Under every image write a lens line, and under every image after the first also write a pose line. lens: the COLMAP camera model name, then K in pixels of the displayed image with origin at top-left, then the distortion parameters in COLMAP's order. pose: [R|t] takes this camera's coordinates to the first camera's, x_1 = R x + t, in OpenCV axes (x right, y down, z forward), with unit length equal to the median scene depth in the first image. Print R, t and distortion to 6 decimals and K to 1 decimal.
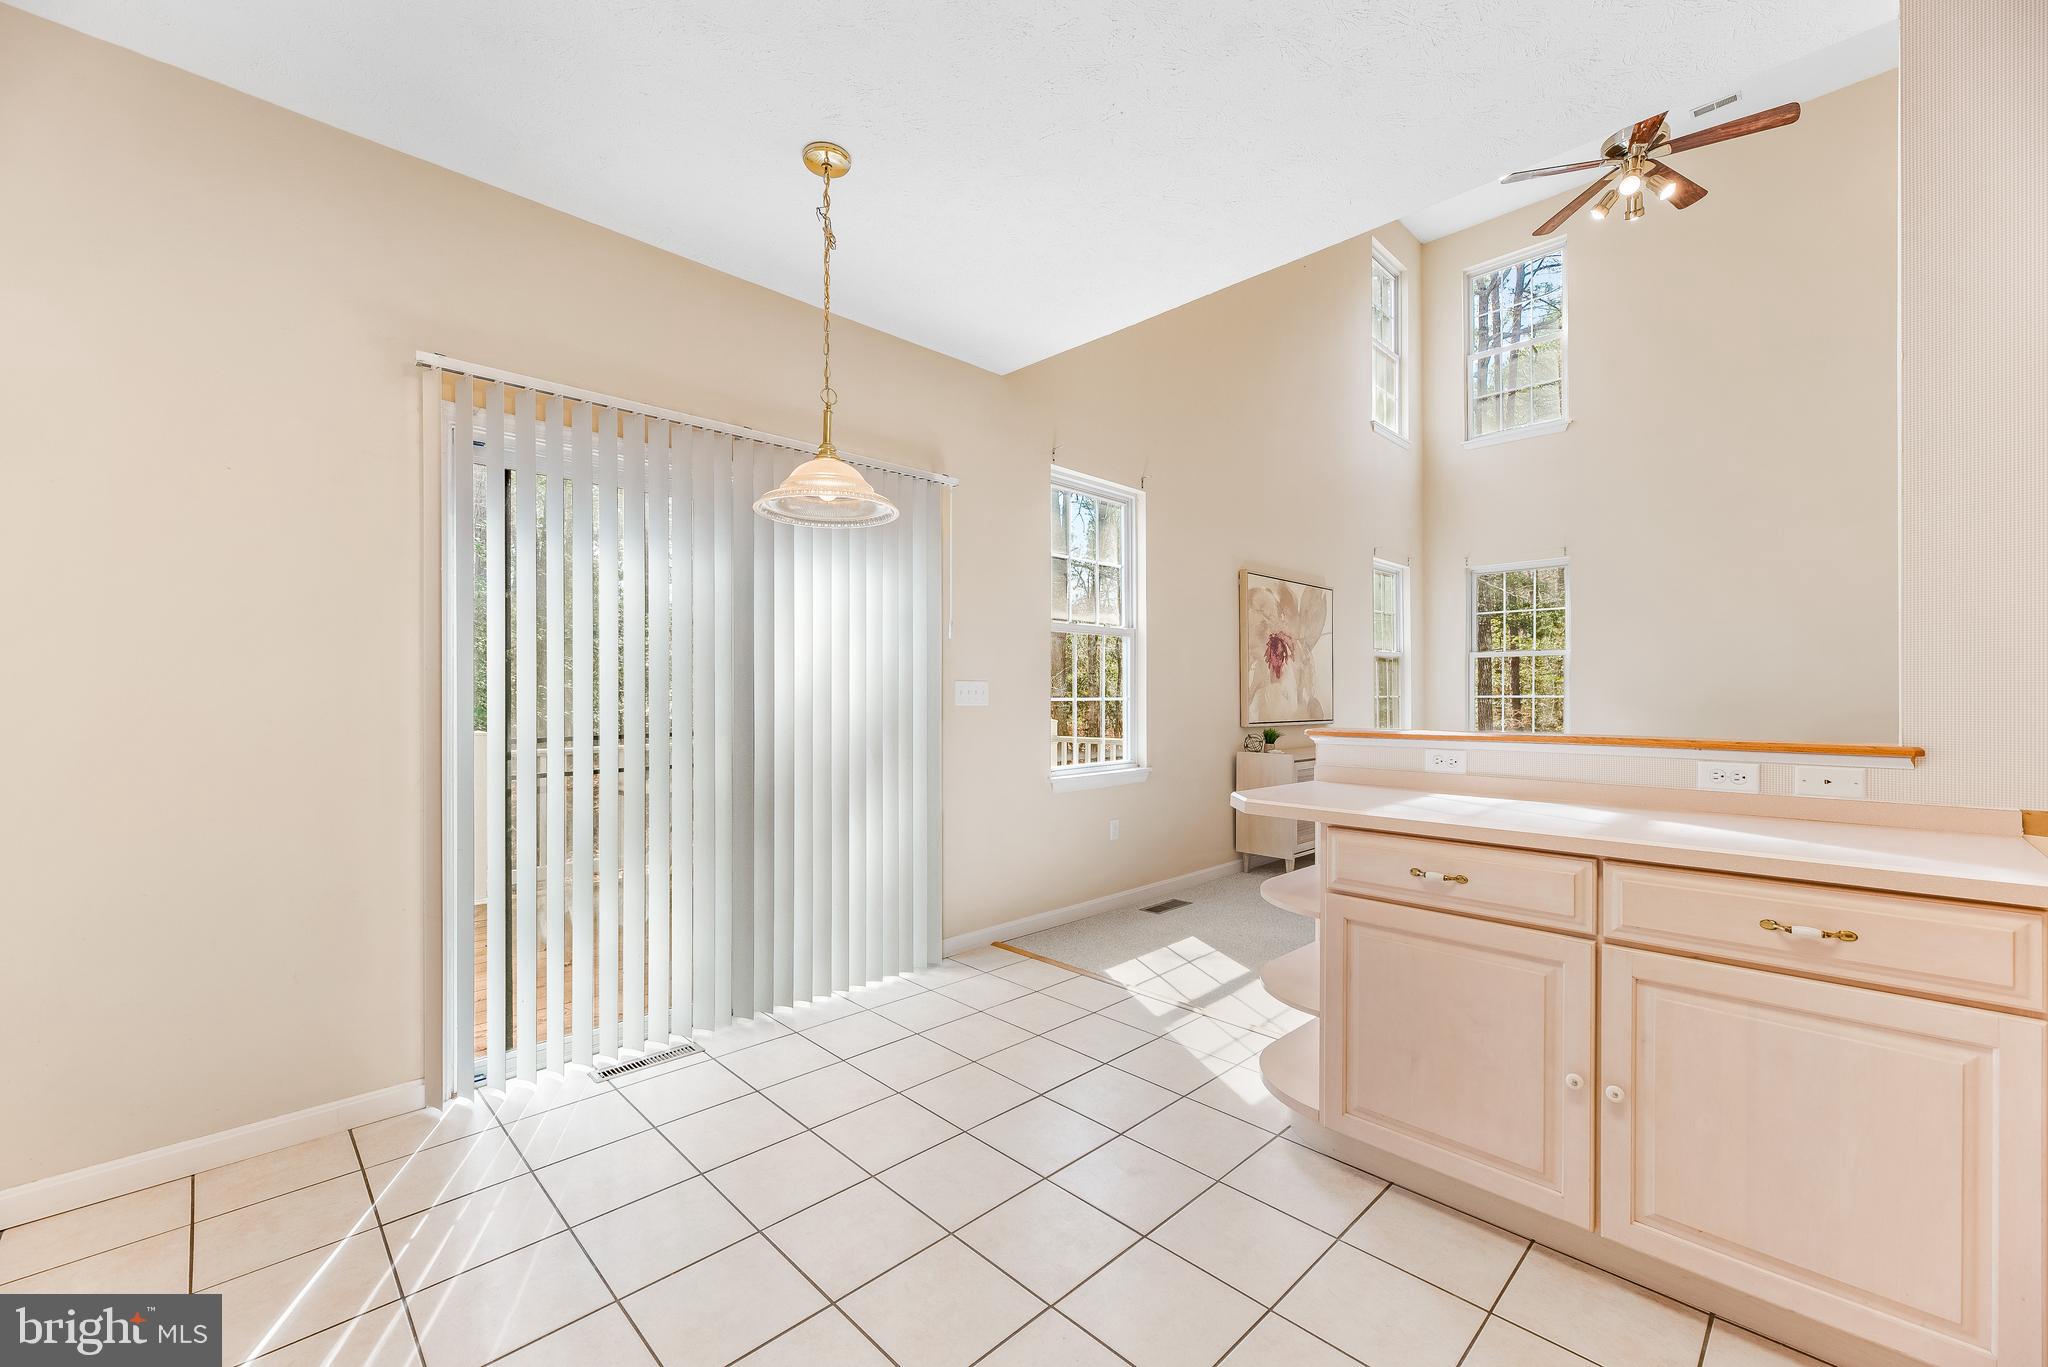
lens RADIAL K [[819.2, 0, 1007.3], [0, 819.2, 697.9], [0, 0, 1]] dist [-0.000179, 0.000079]
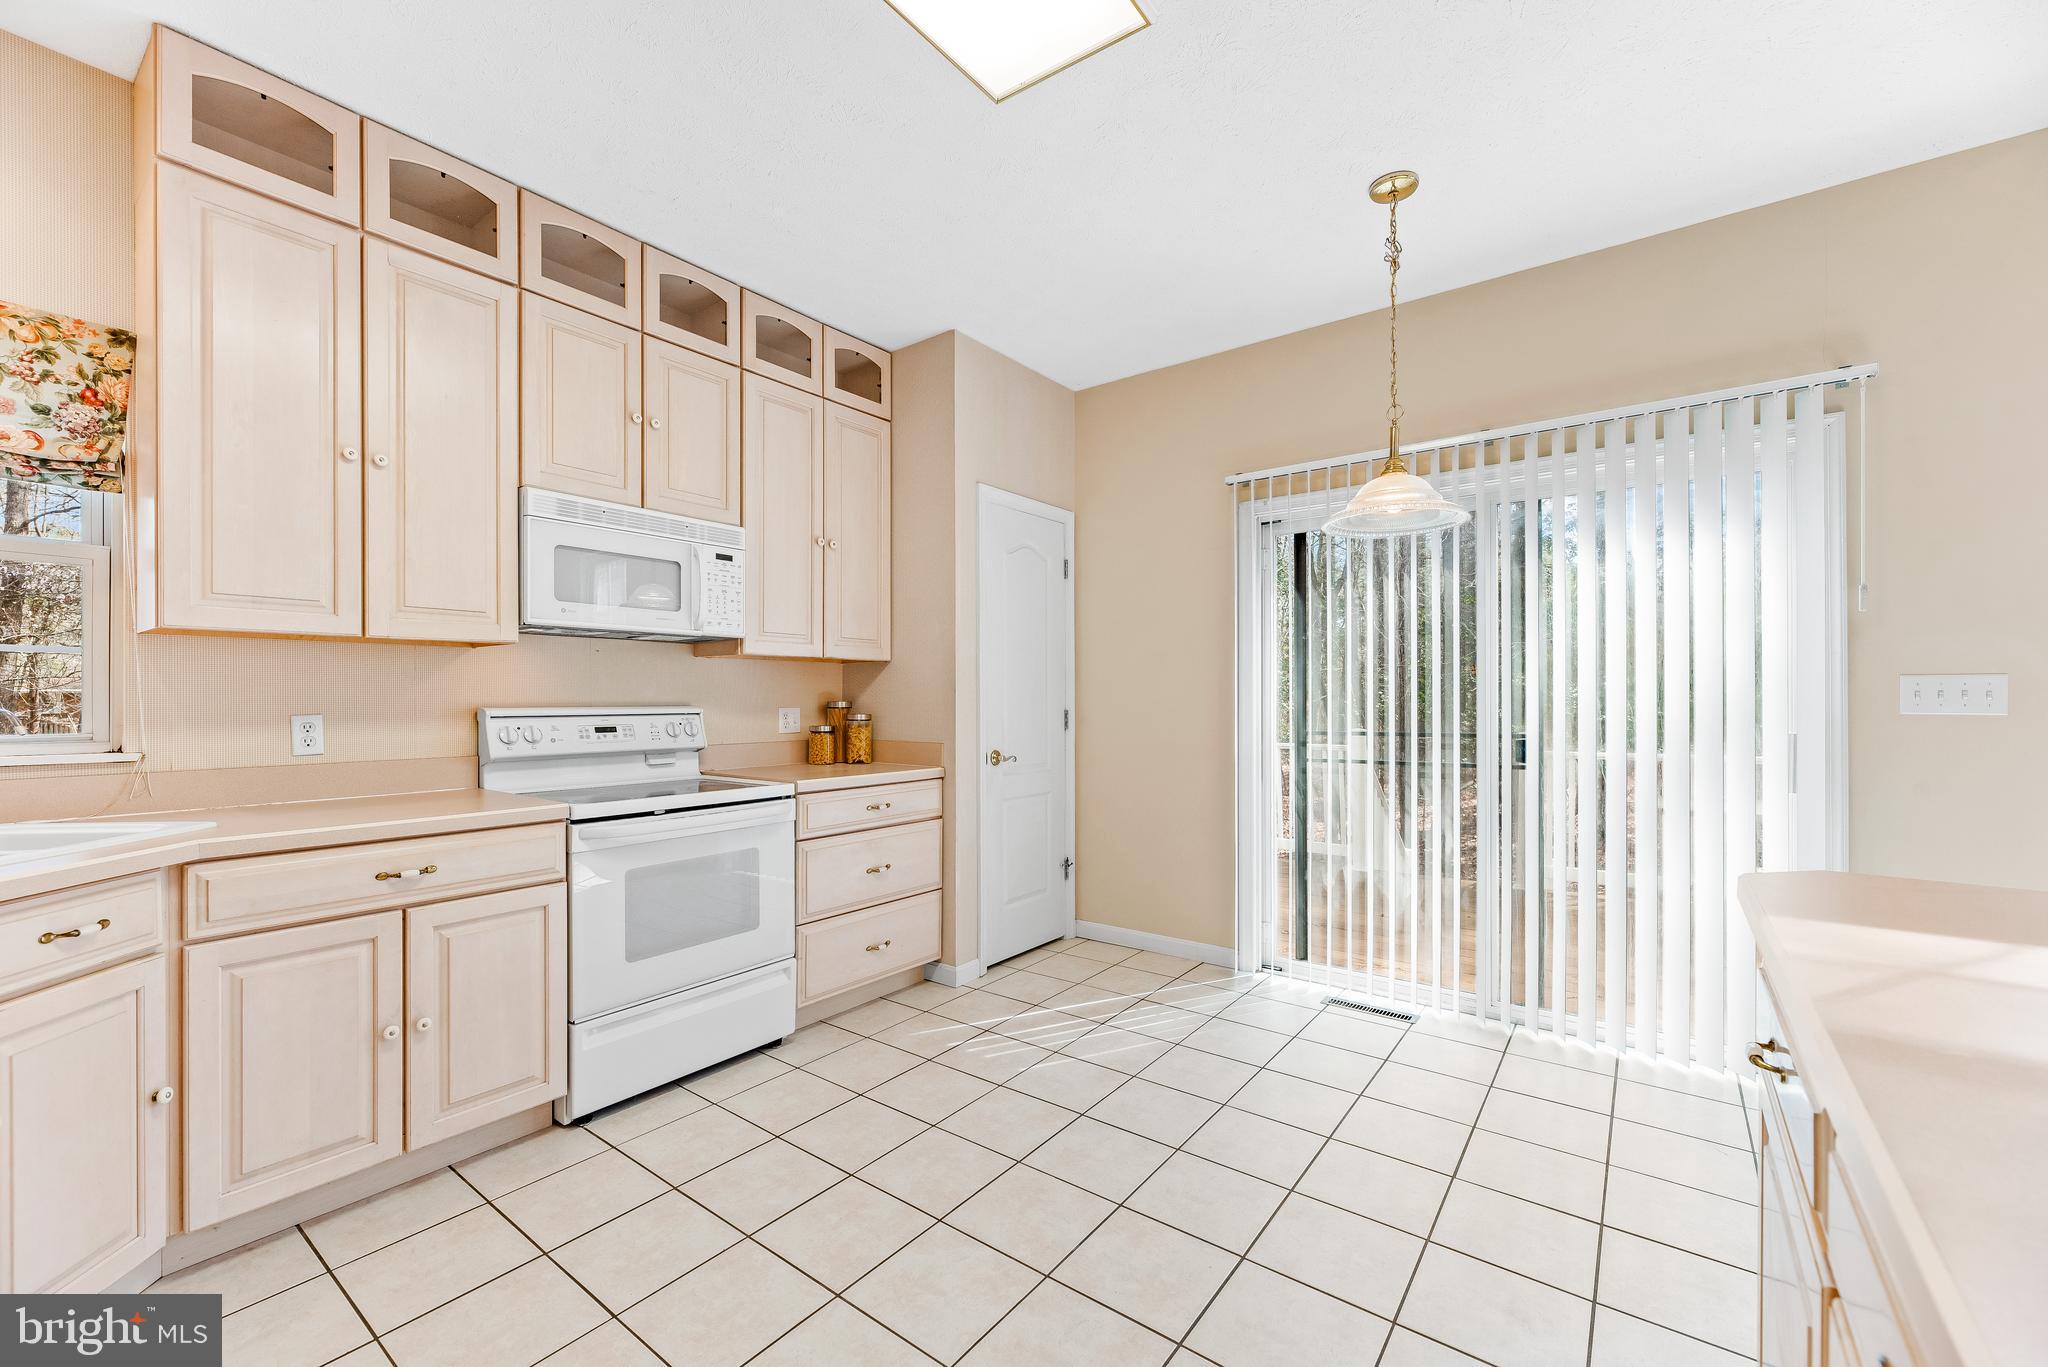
lens RADIAL K [[824.5, 0, 1017.7], [0, 824.5, 699.0], [0, 0, 1]] dist [0.003037, 0.000308]
pose [[0.150686, 0.000764, -0.988581, 0.315835], [-0.002321, 0.999997, 0.000419, -0.000745], [0.988579, 0.002232, 0.150687, 0.153493]]
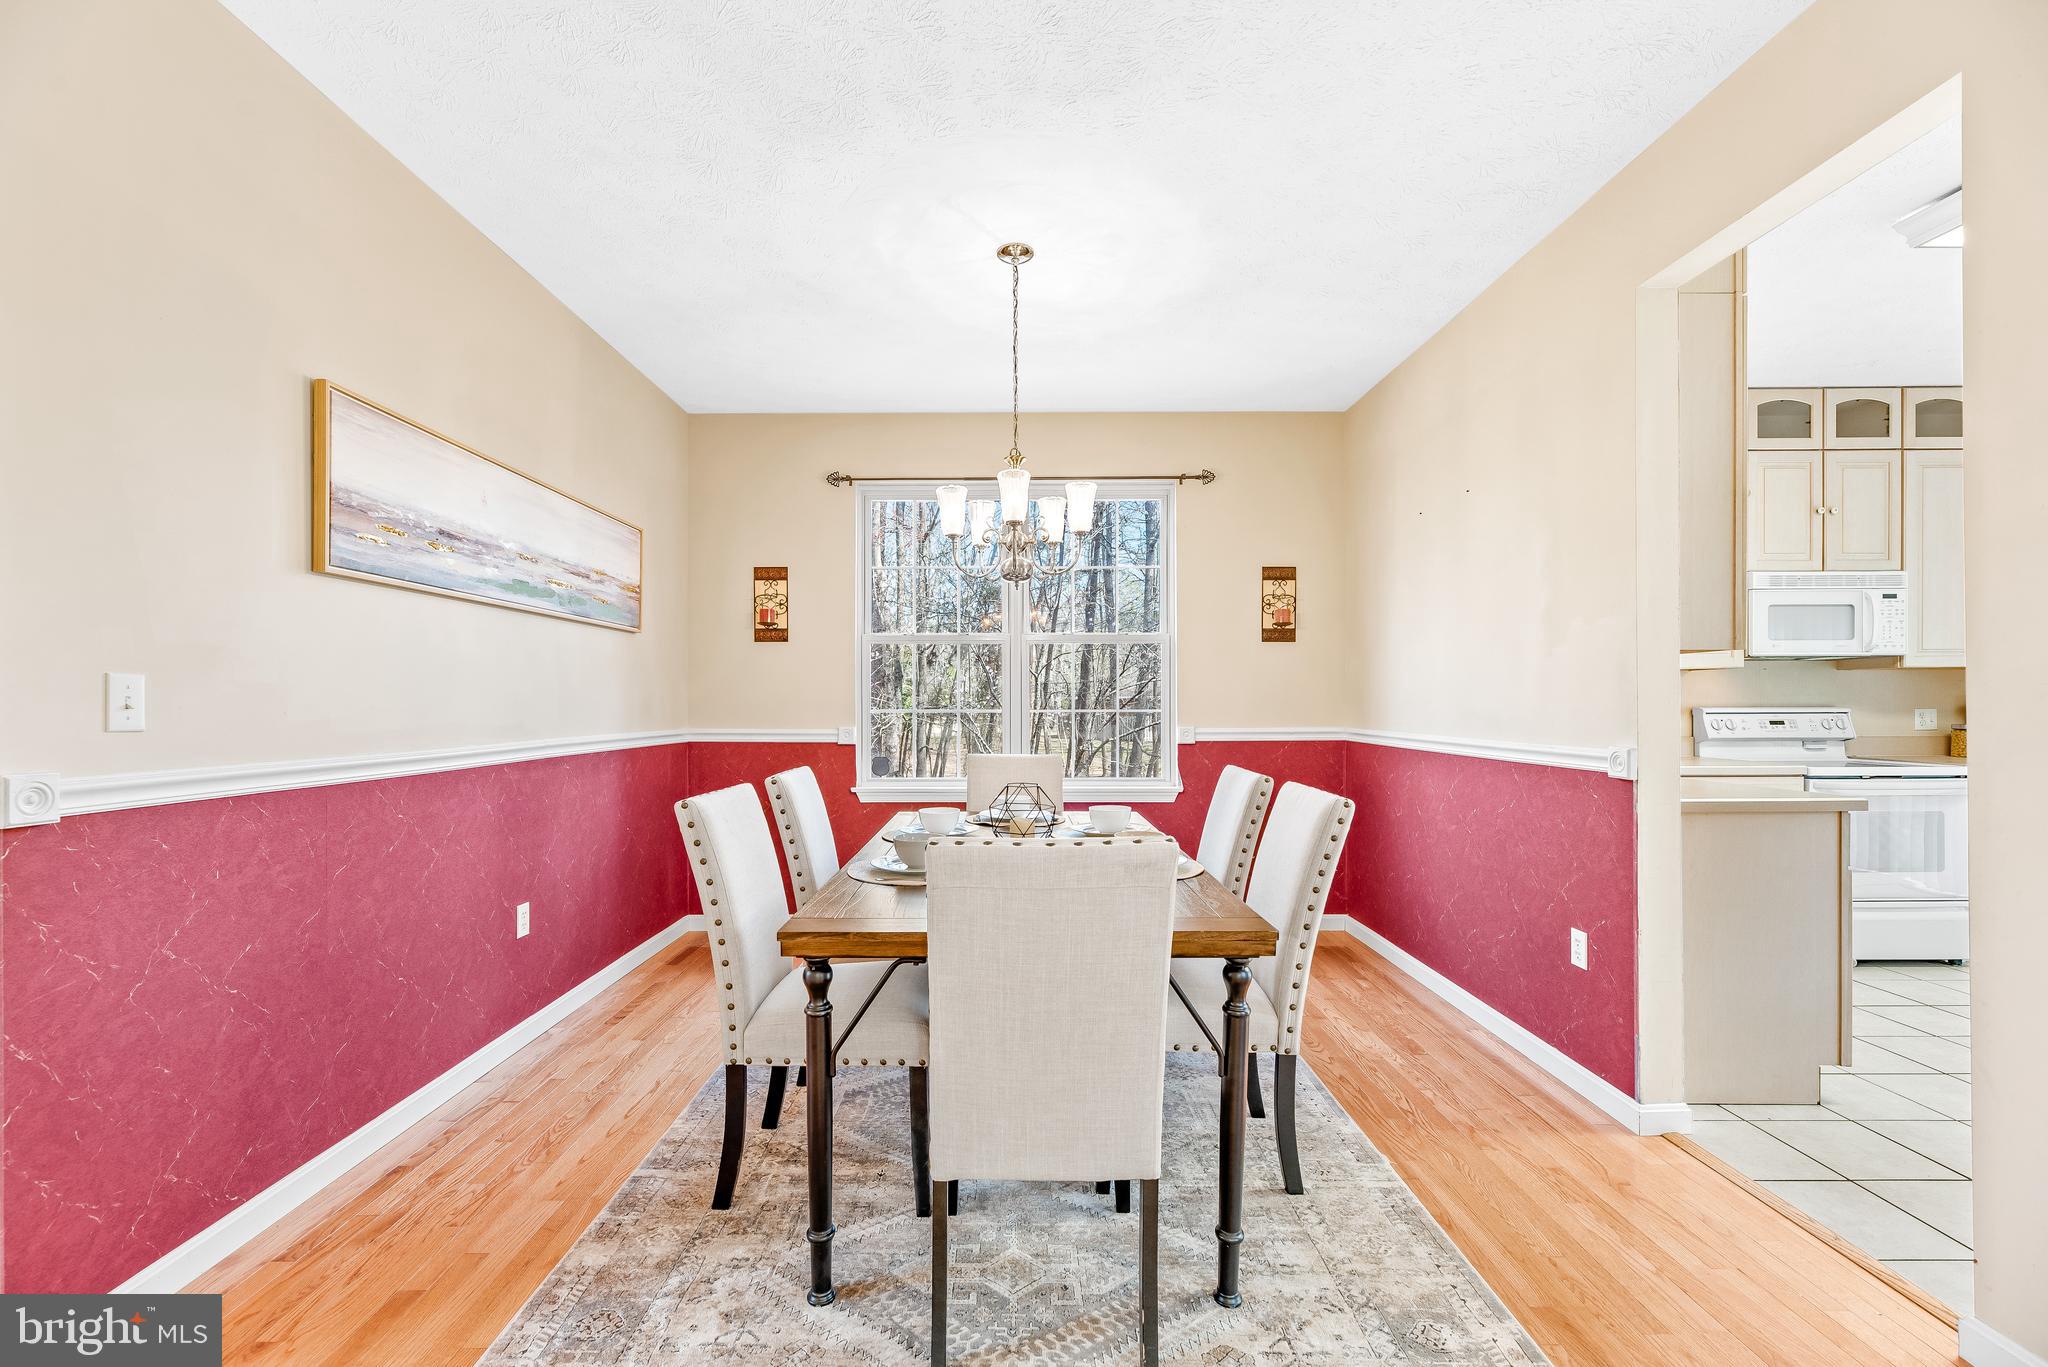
lens RADIAL K [[819.2, 0, 1007.3], [0, 819.2, 697.9], [0, 0, 1]] dist [-0.000179, 0.000079]
pose [[-0.703771, -0.000698, -0.710427, 0.801091], [-0.000296, 1.000000, -0.000689, -0.002703], [0.710427, -0.000275, -0.703771, 0.002928]]
